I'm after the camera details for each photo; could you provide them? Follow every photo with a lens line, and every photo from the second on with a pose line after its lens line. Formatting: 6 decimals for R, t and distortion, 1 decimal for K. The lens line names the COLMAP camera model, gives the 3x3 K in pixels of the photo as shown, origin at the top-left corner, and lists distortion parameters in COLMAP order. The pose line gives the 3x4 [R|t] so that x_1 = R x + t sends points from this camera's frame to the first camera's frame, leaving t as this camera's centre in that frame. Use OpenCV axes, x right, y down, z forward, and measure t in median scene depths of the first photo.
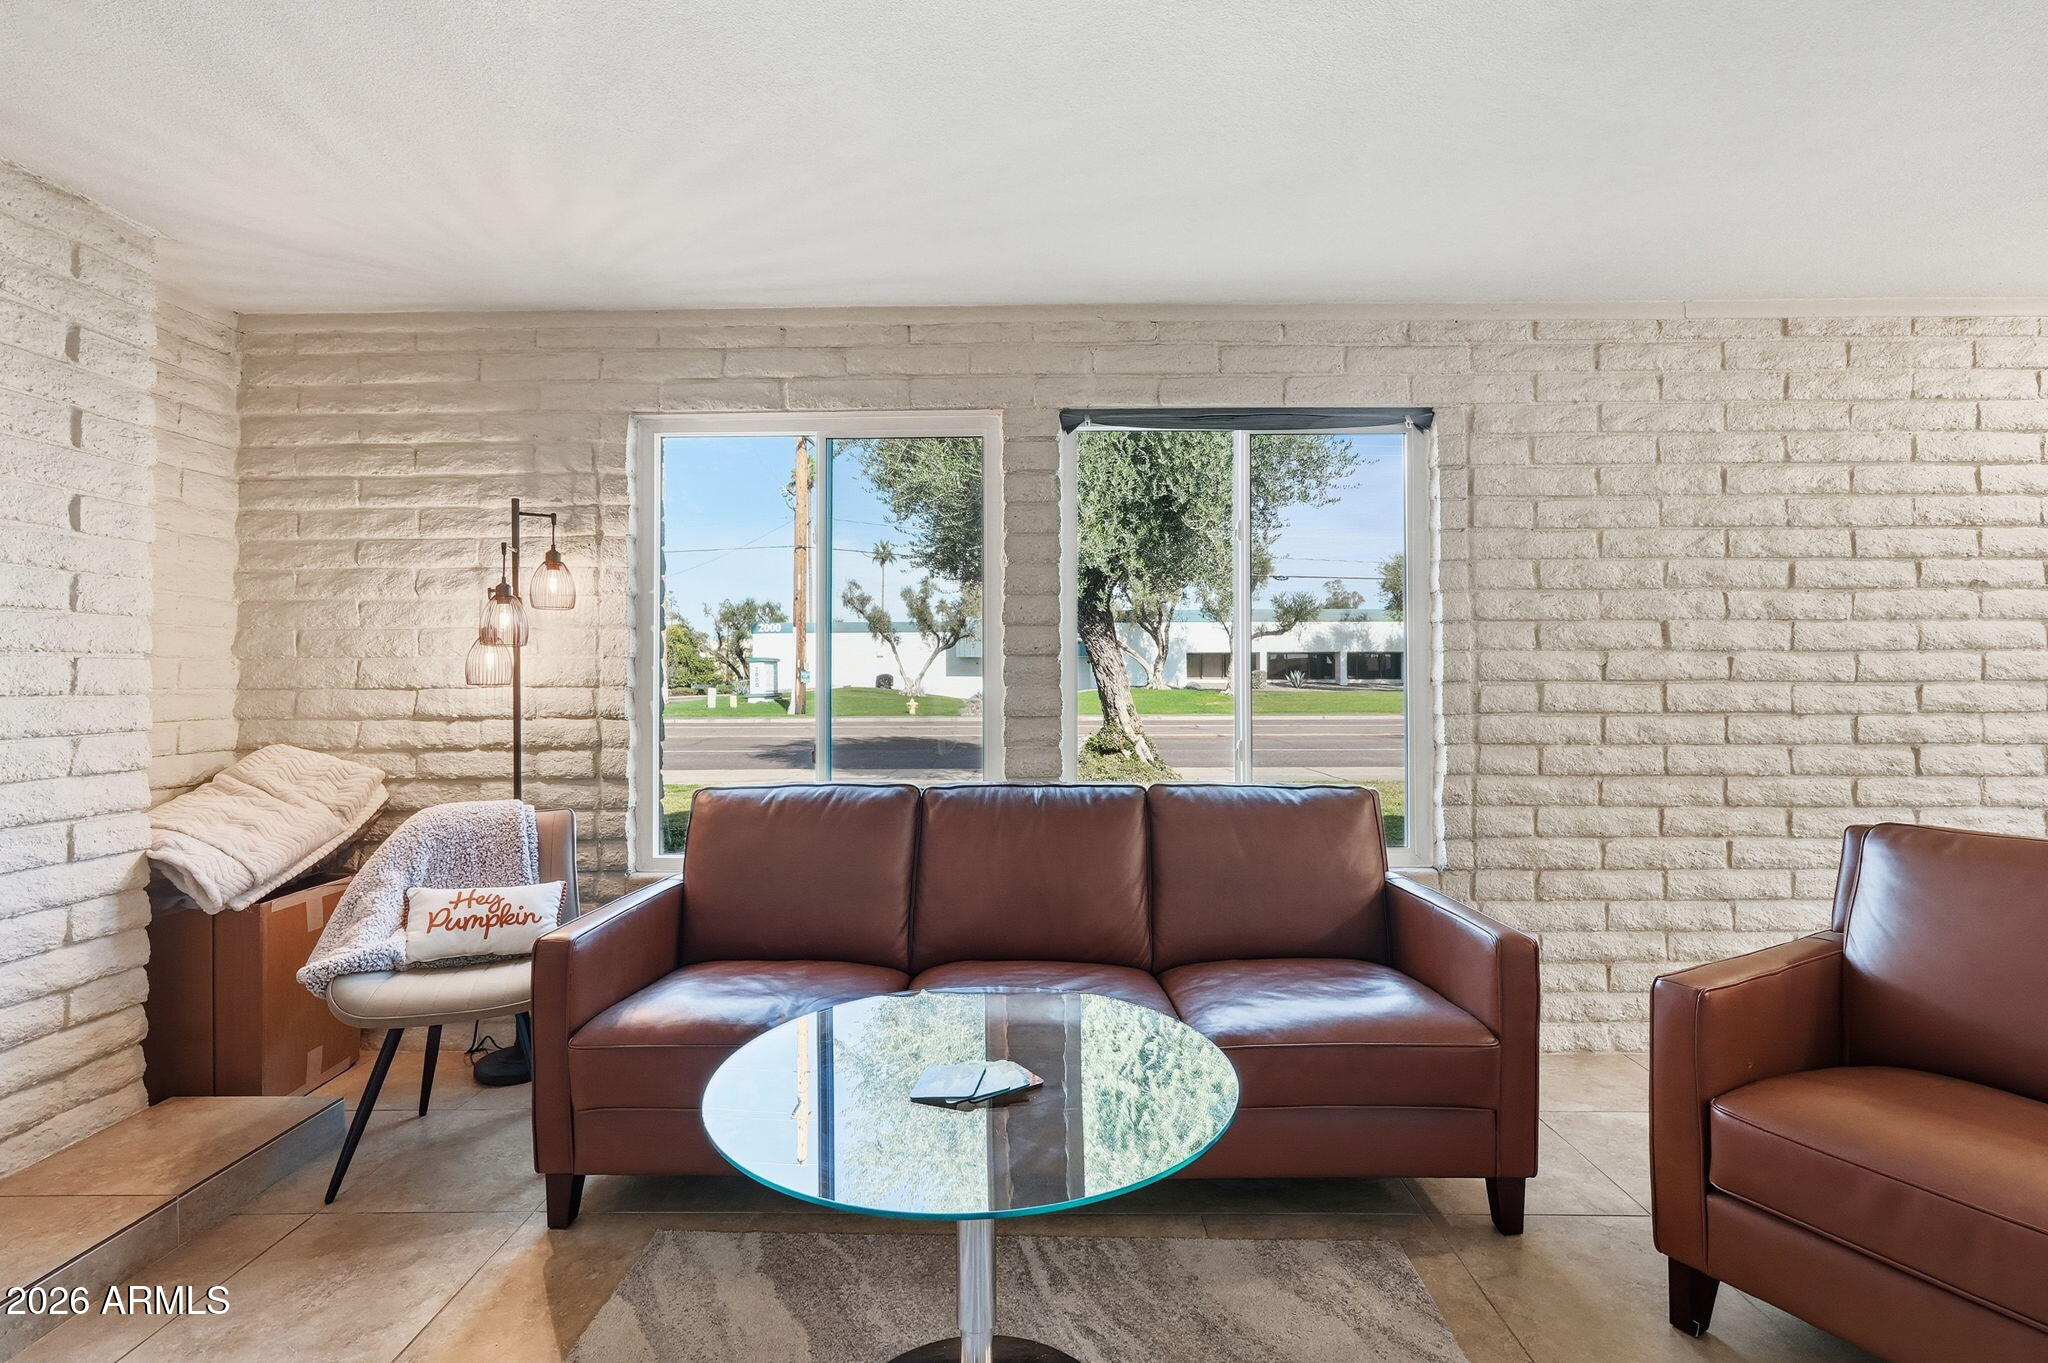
lens RADIAL K [[904.2, 0, 1025.3], [0, 904.2, 669.3], [0, 0, 1]] dist [-0.017529, 0.006783]
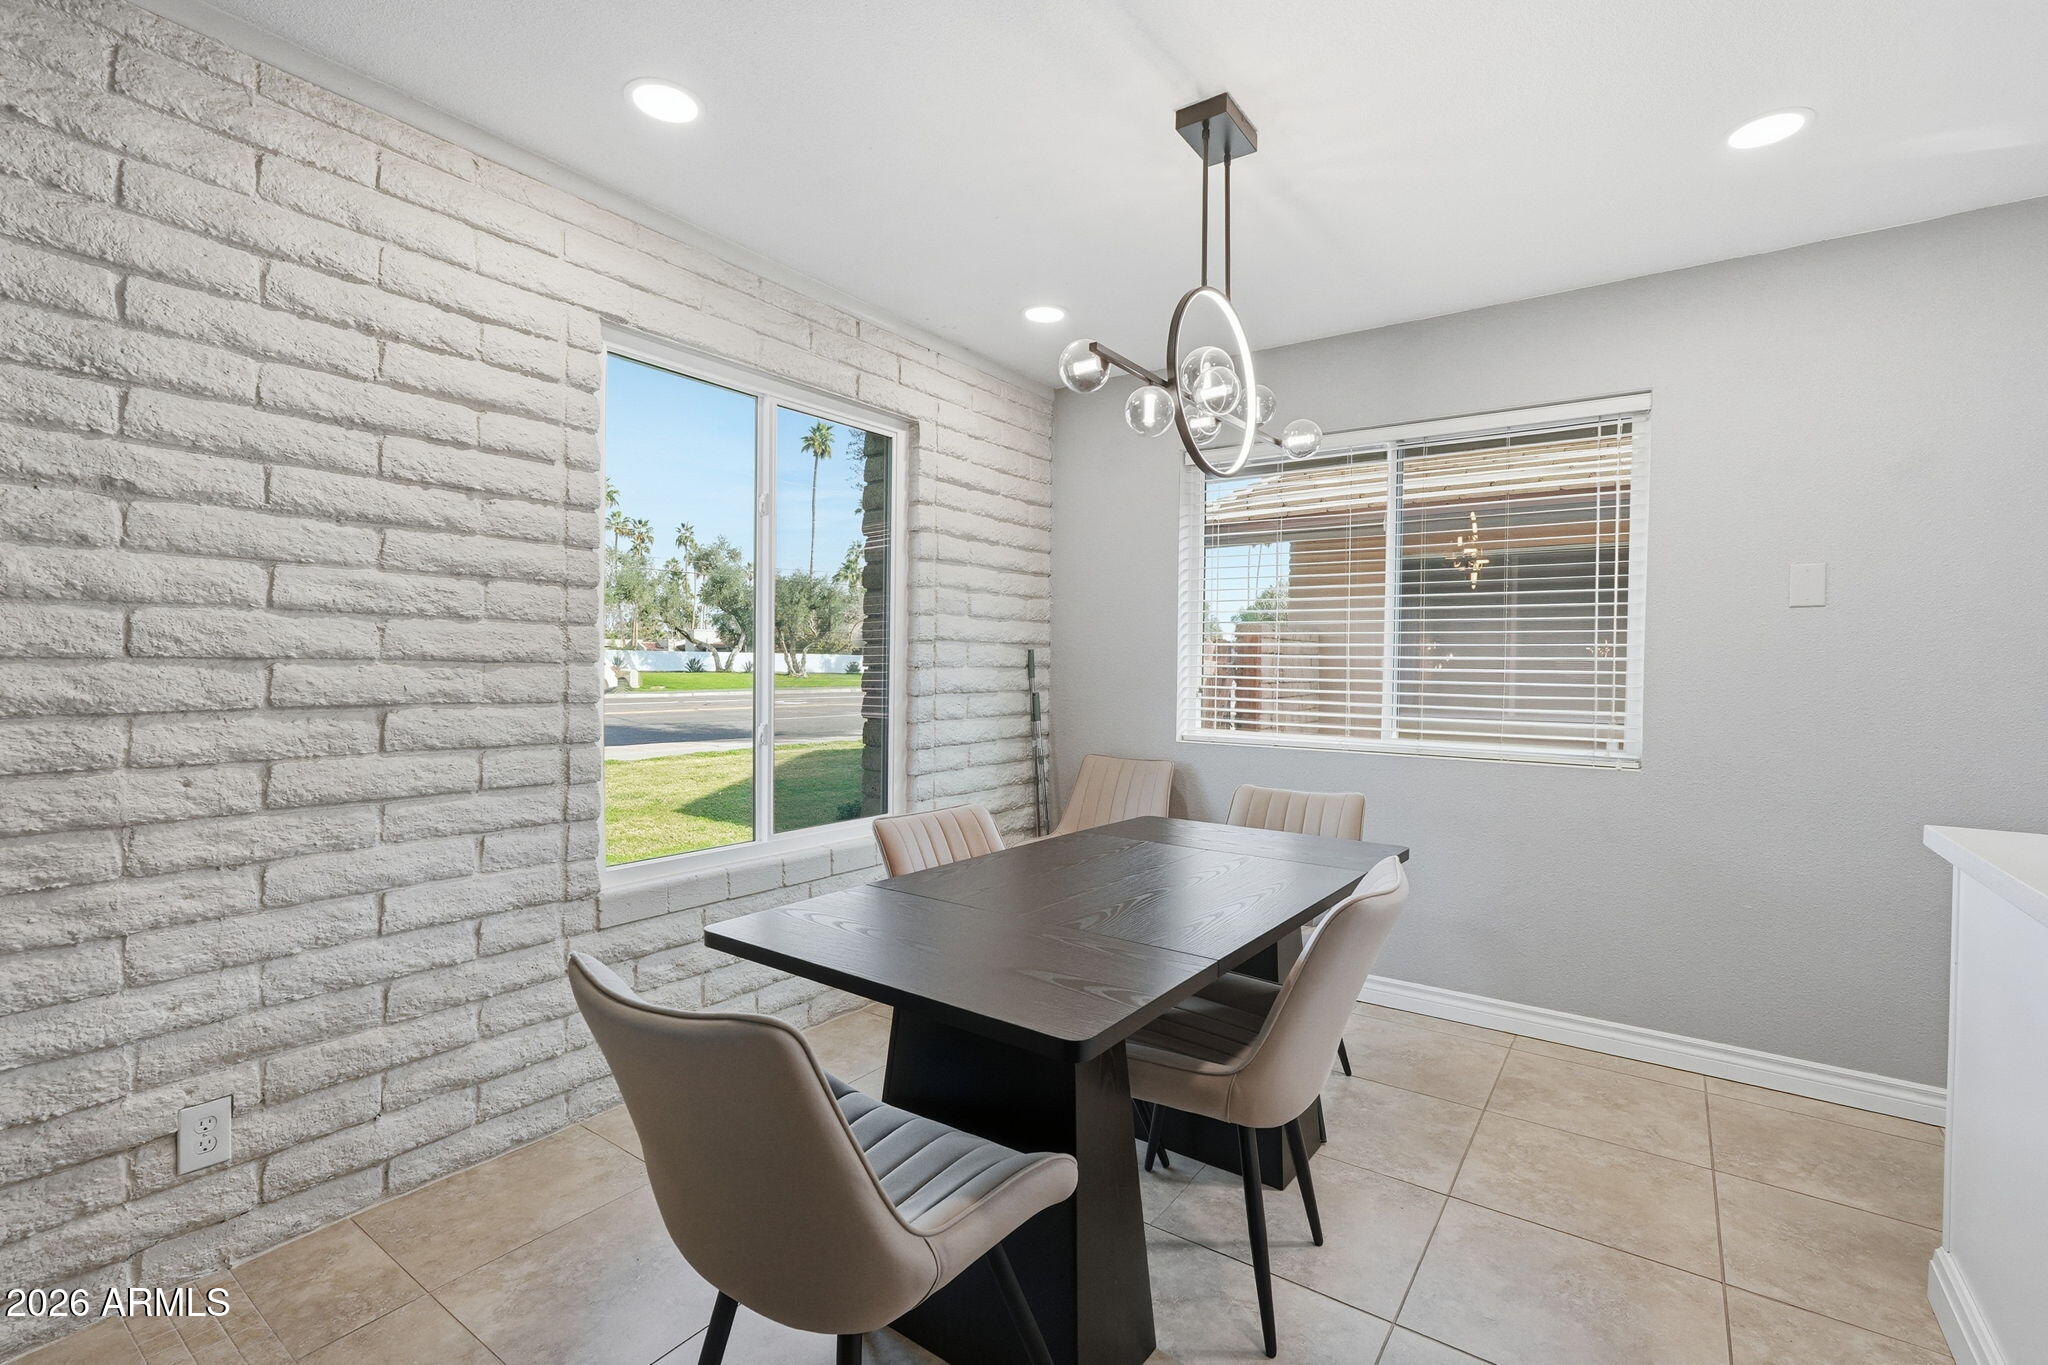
lens RADIAL K [[904.2, 0, 1019.9], [0, 904.2, 686.3], [0, 0, 1]] dist [-0.017529, 0.006783]
pose [[0.572804, -0.010035, 0.819631, 0.922916], [-0.022523, 0.999355, 0.027976, 0.001829], [-0.819383, -0.034486, 0.572208, 0.212575]]
